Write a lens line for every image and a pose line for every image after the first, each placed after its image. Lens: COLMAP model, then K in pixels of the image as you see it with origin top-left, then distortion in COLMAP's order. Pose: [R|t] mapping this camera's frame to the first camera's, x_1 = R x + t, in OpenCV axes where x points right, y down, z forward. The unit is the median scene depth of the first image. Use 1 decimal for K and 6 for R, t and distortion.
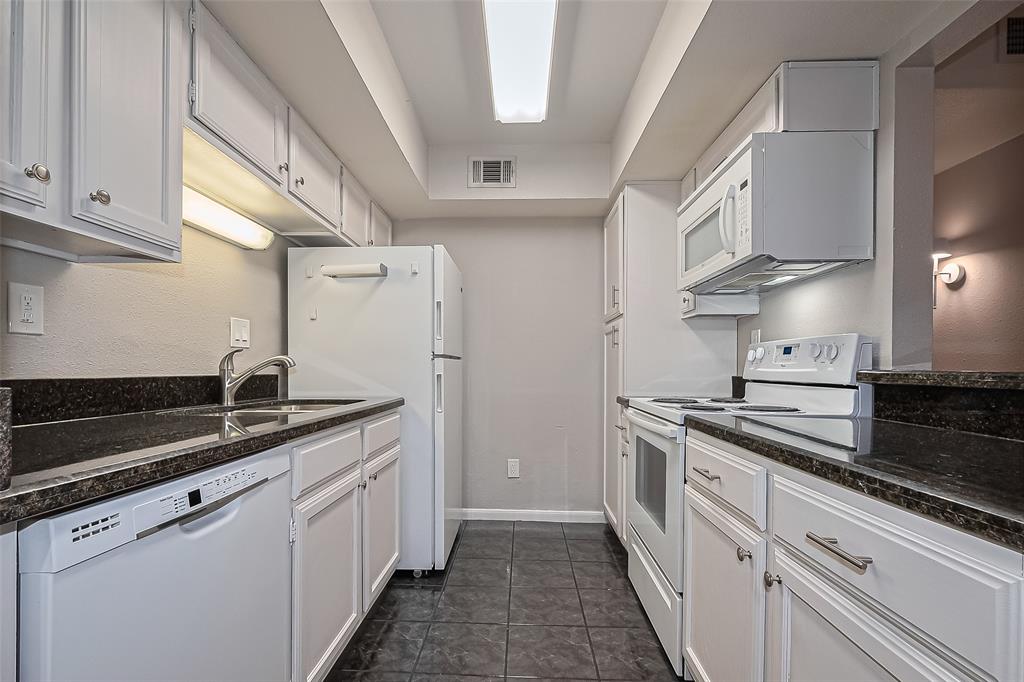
lens RADIAL K [[476.8, 0, 511.5], [0, 476.8, 368.7], [0, 0, 1]] dist [0.000167, -0.000147]
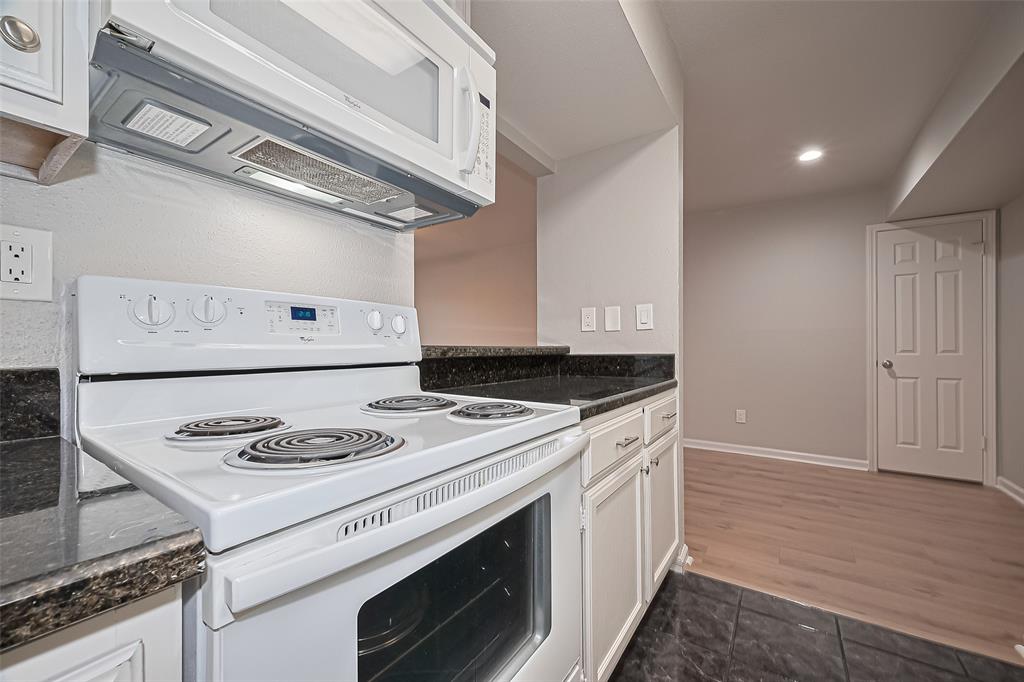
lens RADIAL K [[407.4, 0, 516.1], [0, 407.4, 343.9], [0, 0, 1]] dist [0.000270, 0.000107]
pose [[-0.845702, -0.002025, 0.533652, 0.079524], [-0.003250, 0.999994, -0.001356, -0.000500], [-0.533646, -0.002881, -0.845703, 1.207501]]
